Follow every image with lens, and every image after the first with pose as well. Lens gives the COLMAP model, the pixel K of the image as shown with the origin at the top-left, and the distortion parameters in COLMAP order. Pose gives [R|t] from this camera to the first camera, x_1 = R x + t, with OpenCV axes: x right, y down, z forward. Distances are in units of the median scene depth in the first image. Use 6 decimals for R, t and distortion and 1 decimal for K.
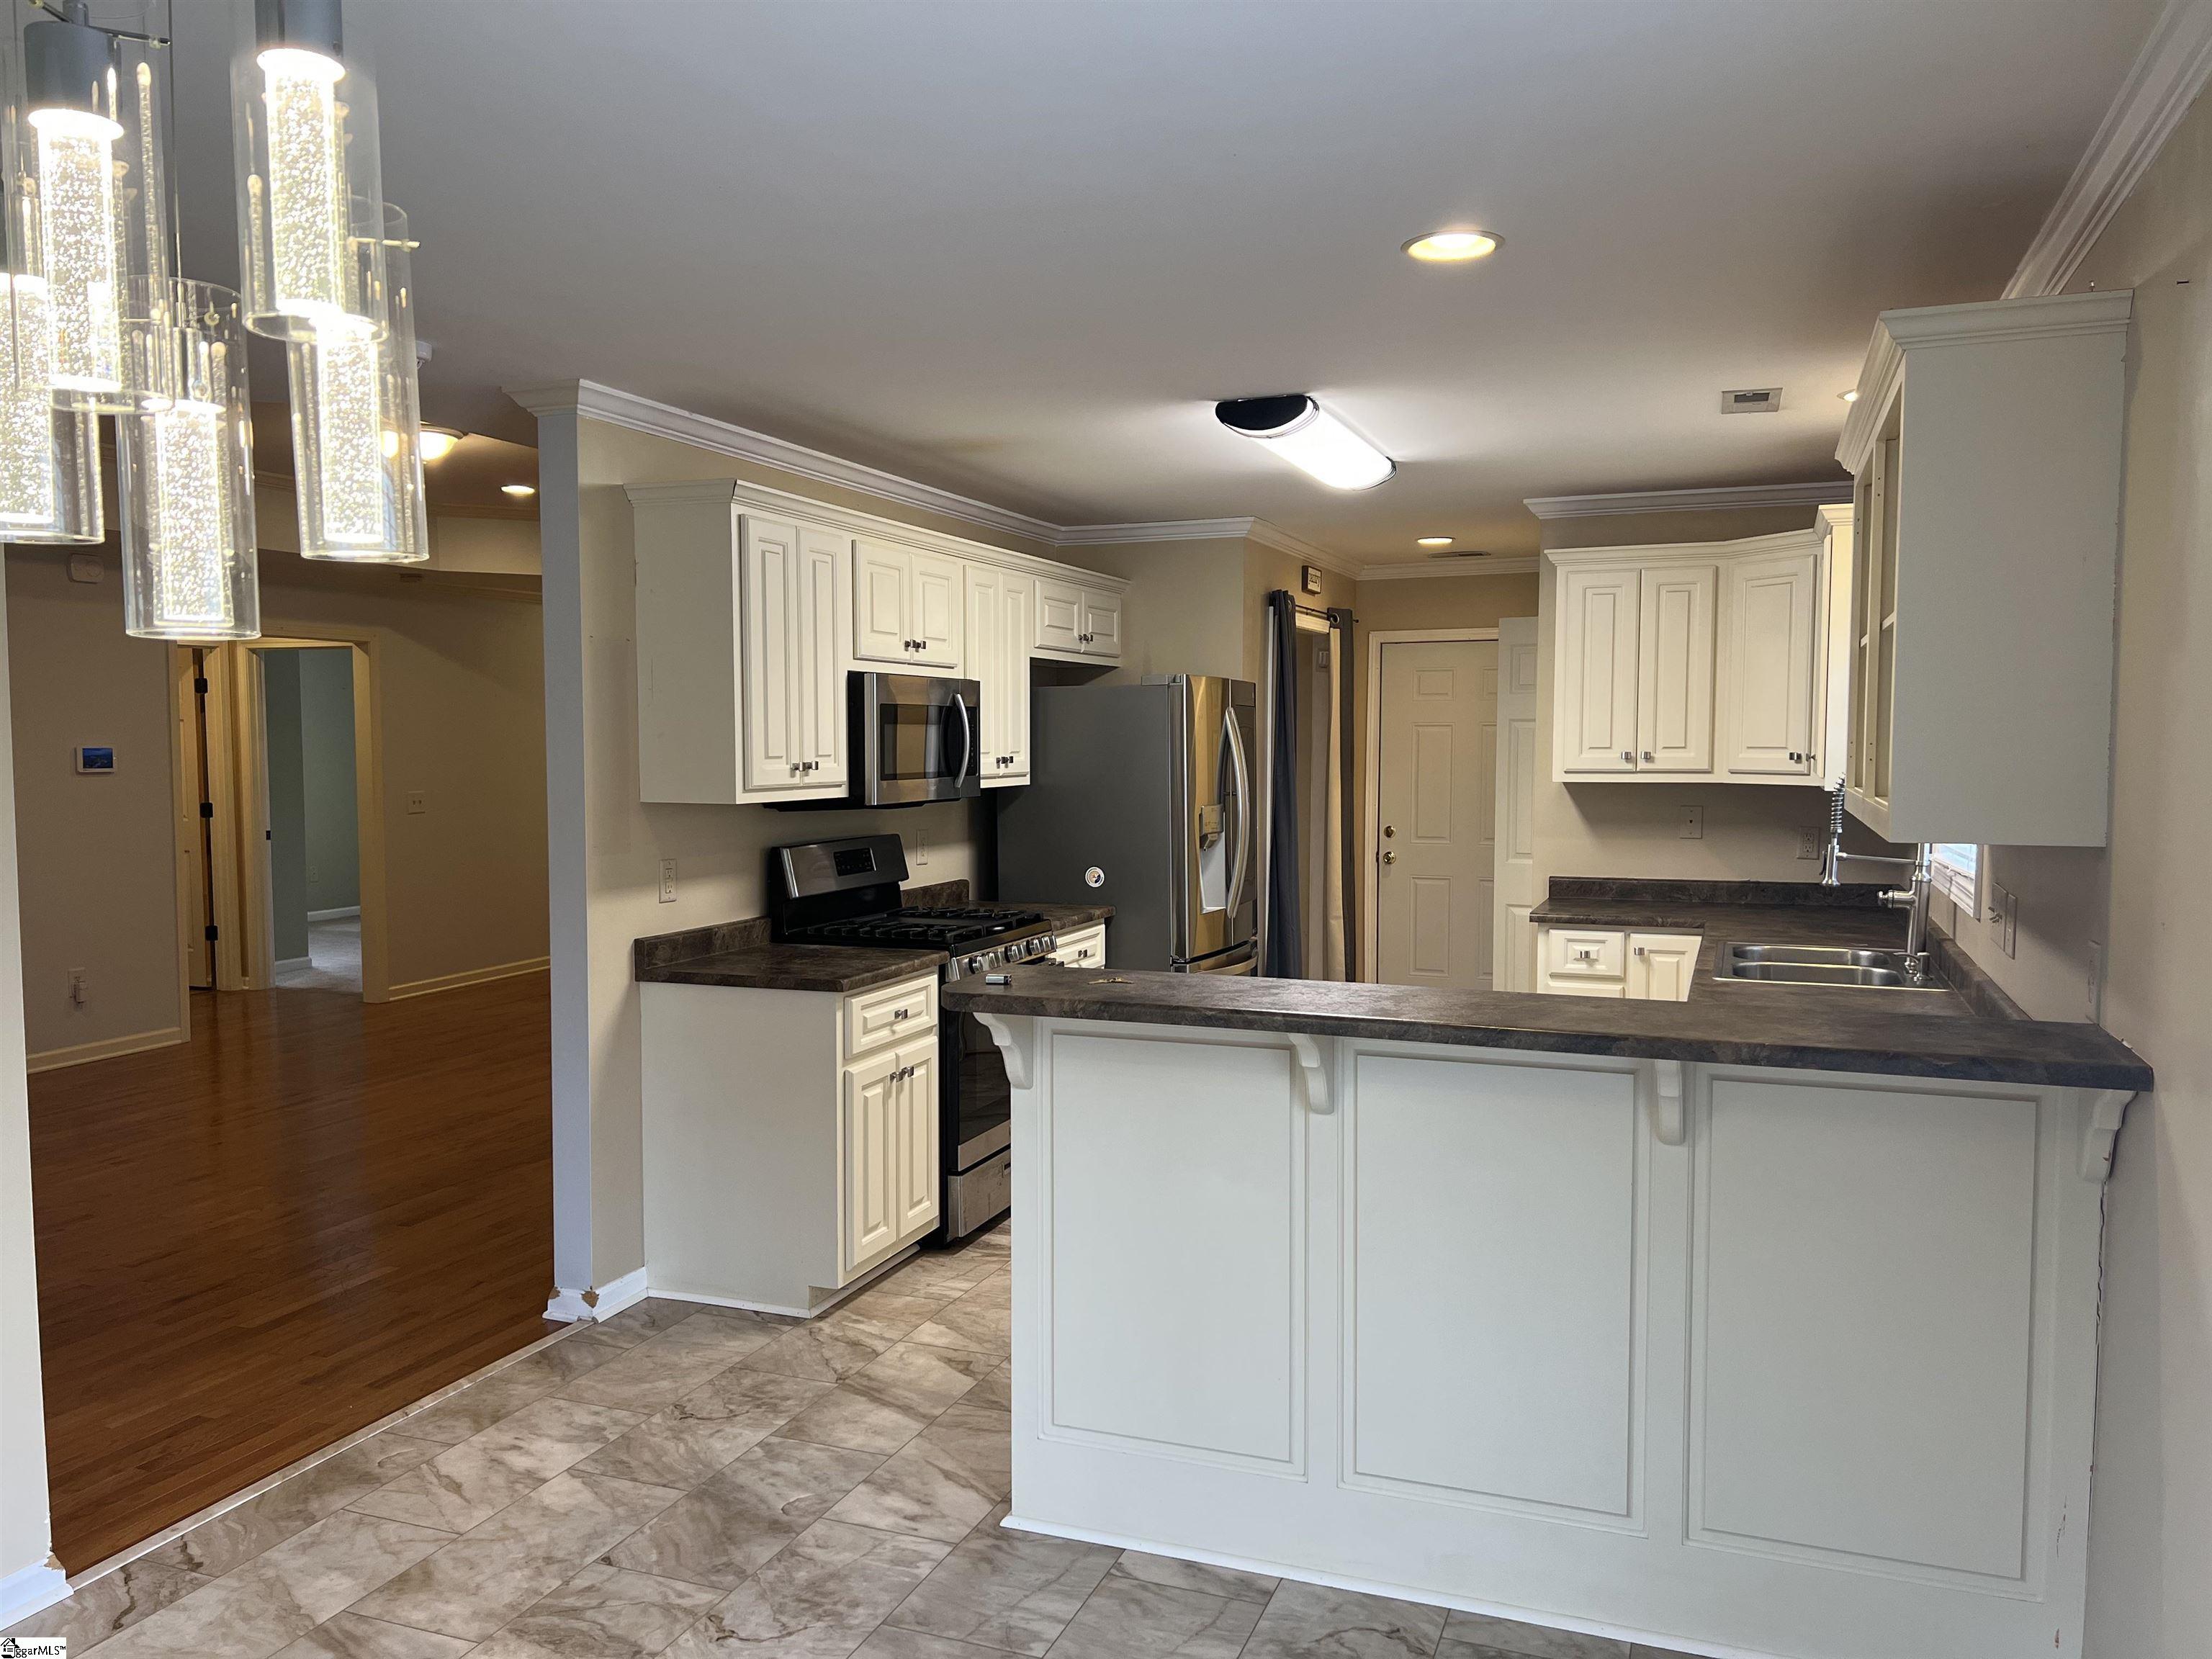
lens RADIAL K [[1670.6, 0, 1100.1], [0, 1670.6, 847.0], [0, 0, 1]] dist [0.062569, -0.084947]
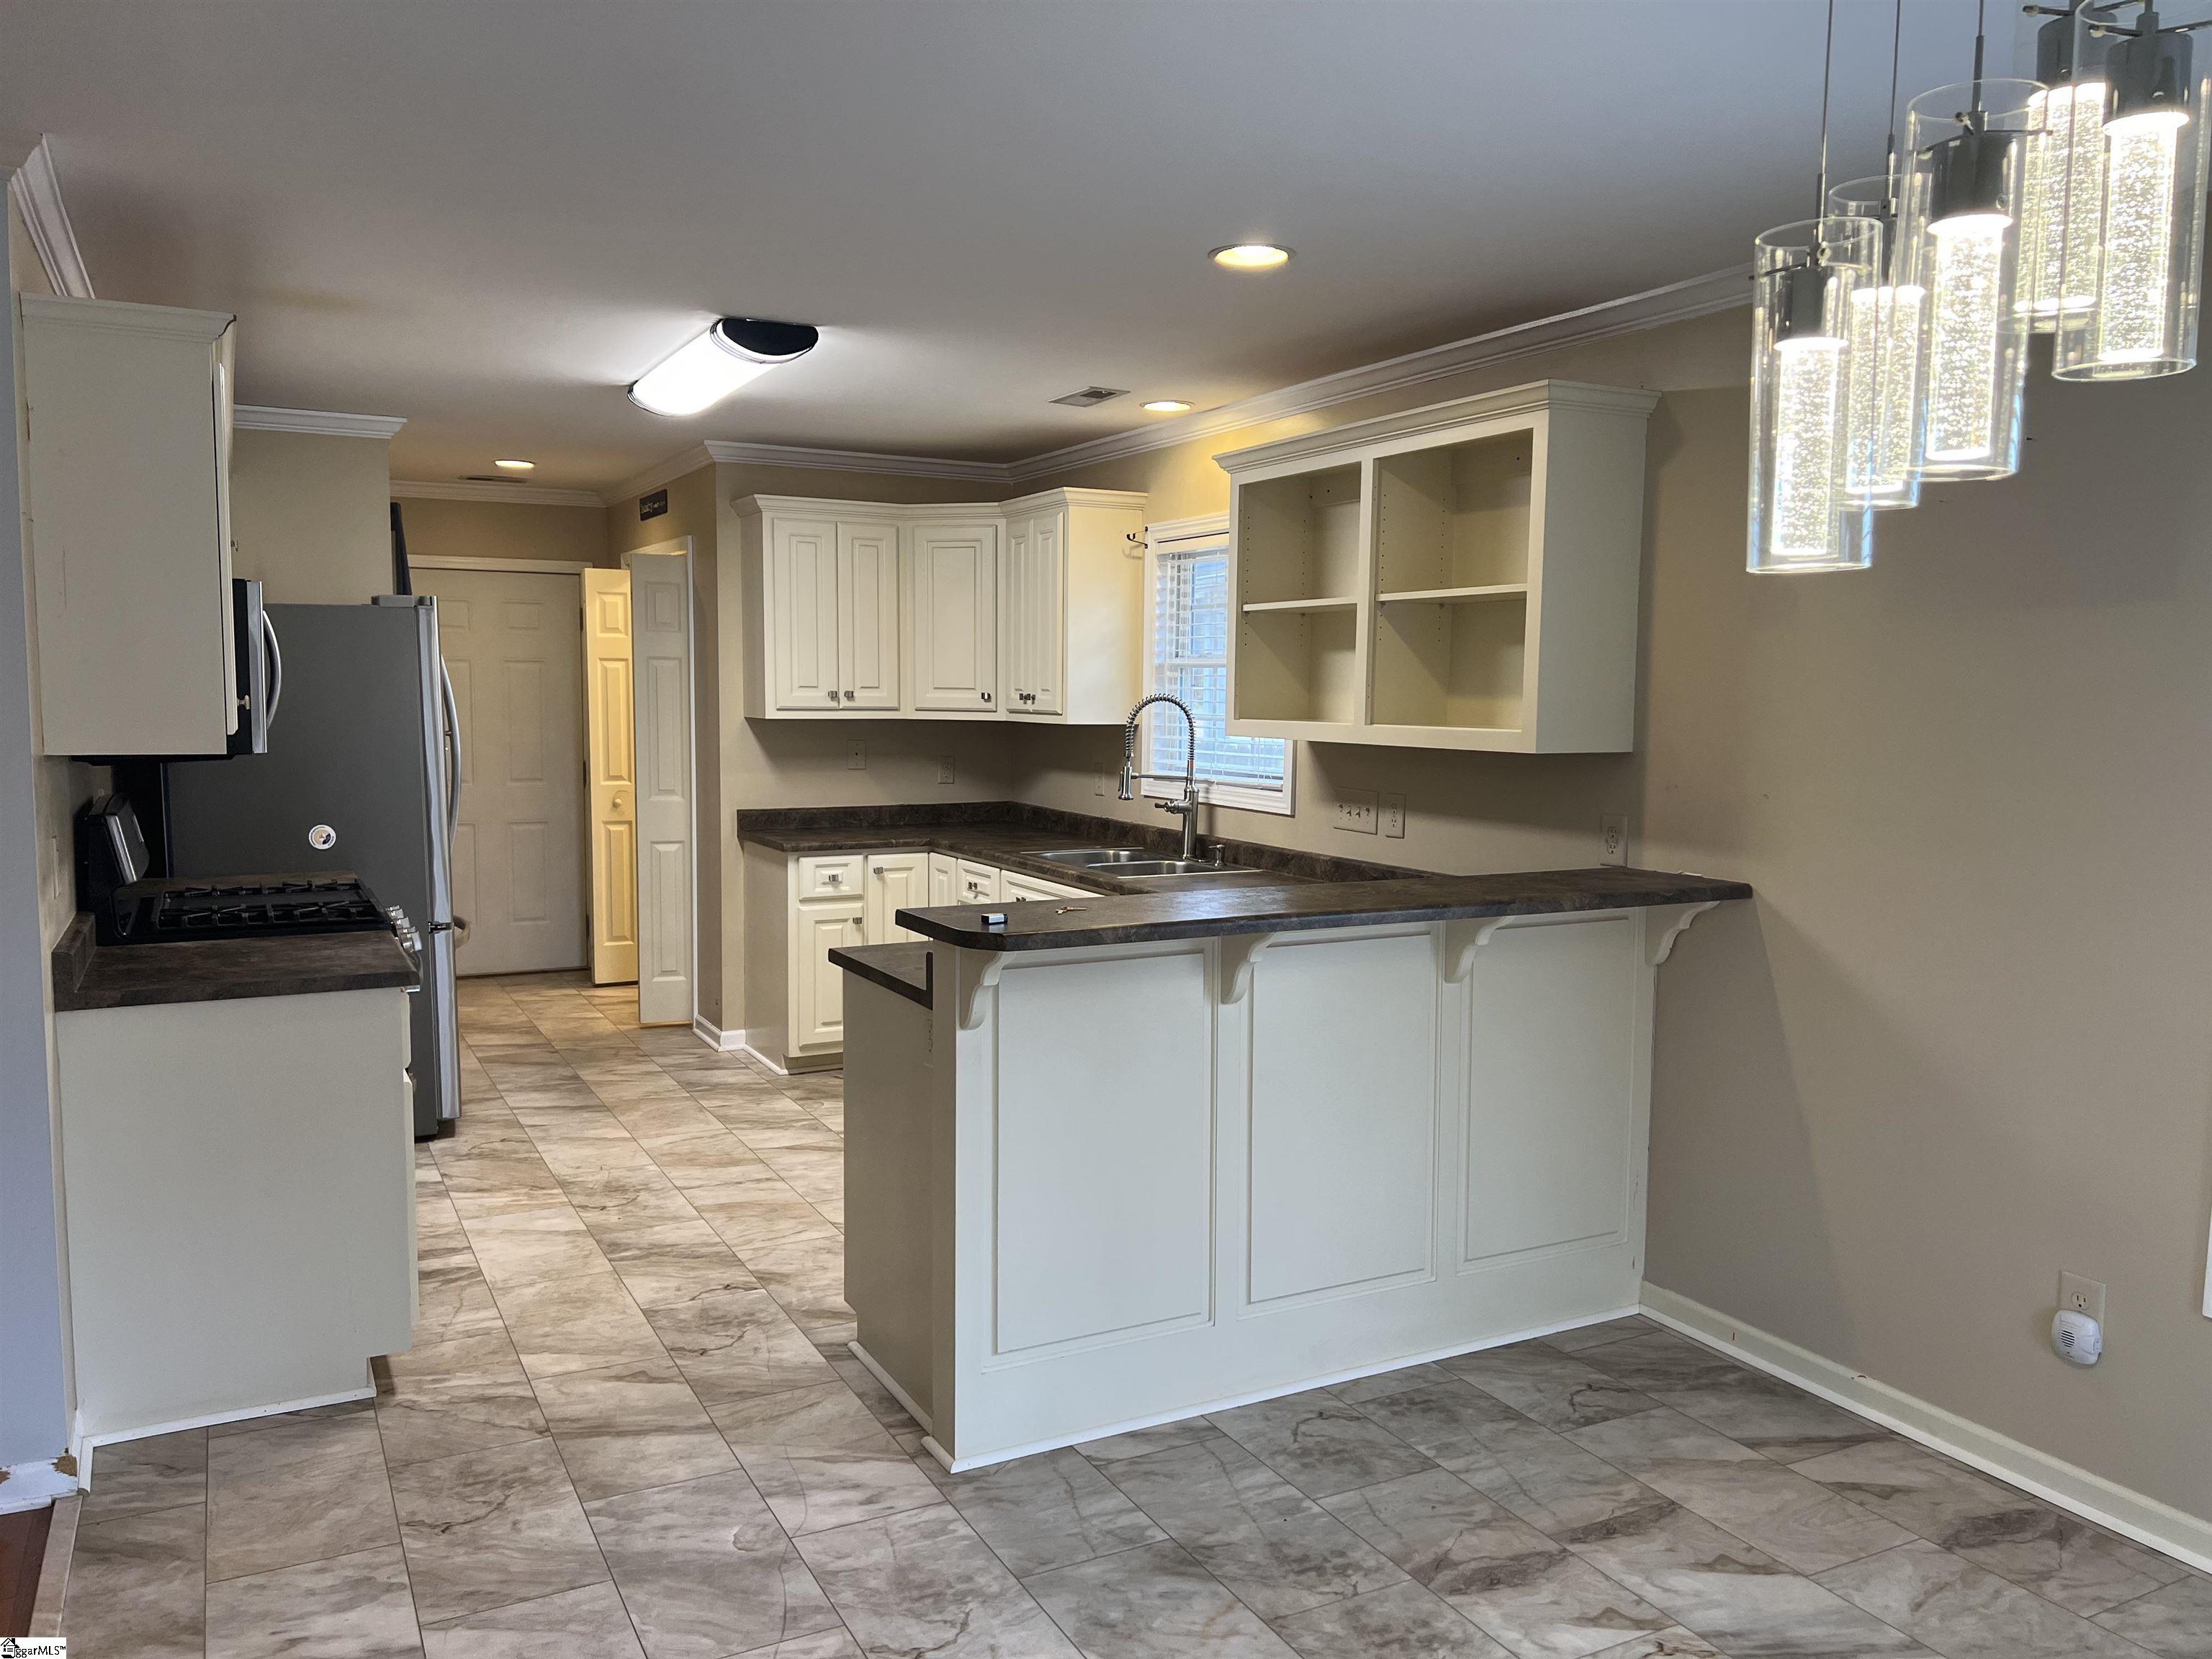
lens RADIAL K [[1657.6, 0, 1113.0], [0, 1657.6, 845.0], [0, 0, 1]] dist [0.052881, -0.056811]
pose [[0.655532, -0.066787, 0.752208, -0.428566], [0.040737, 0.997759, 0.053087, -0.007245], [-0.754068, -0.004157, 0.656784, 0.174827]]
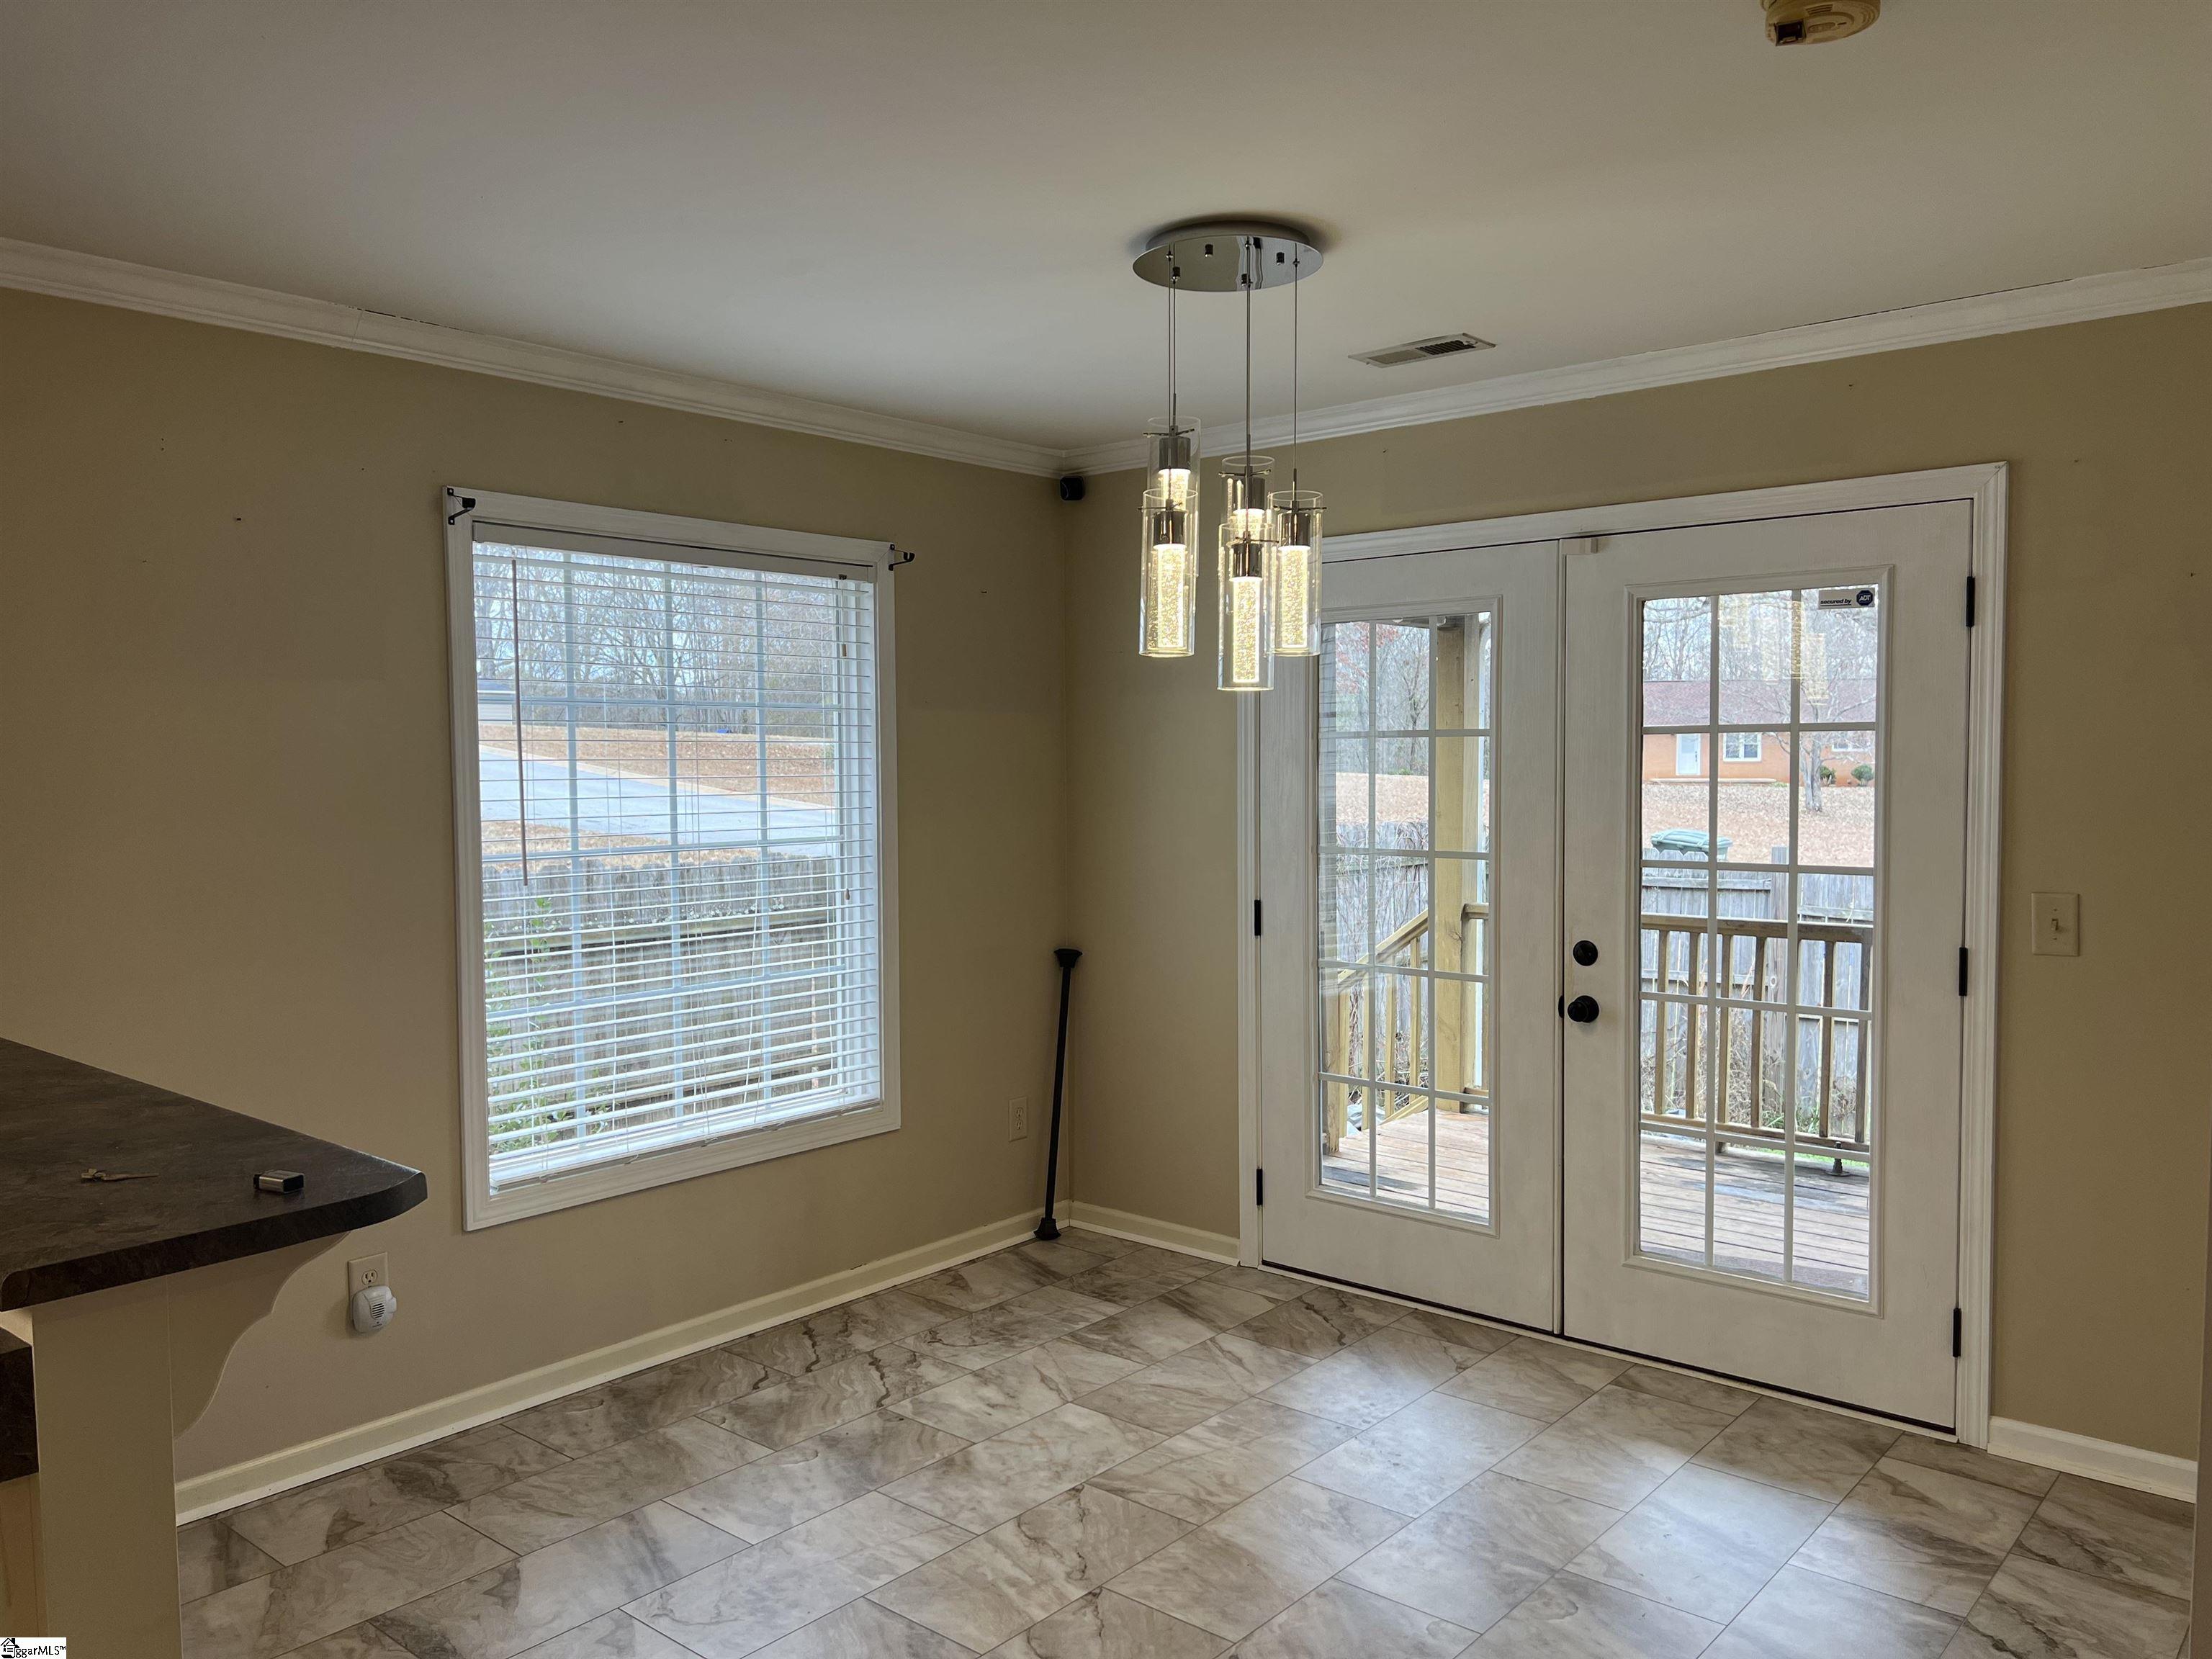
lens RADIAL K [[1657.6, 0, 1113.0], [0, 1657.6, 845.0], [0, 0, 1]] dist [0.052881, -0.056811]
pose [[-0.942175, -0.015871, 0.334745, -0.289129], [0.028043, 0.991641, 0.125945, -0.051988], [-0.333945, 0.128049, -0.933854, 0.791705]]
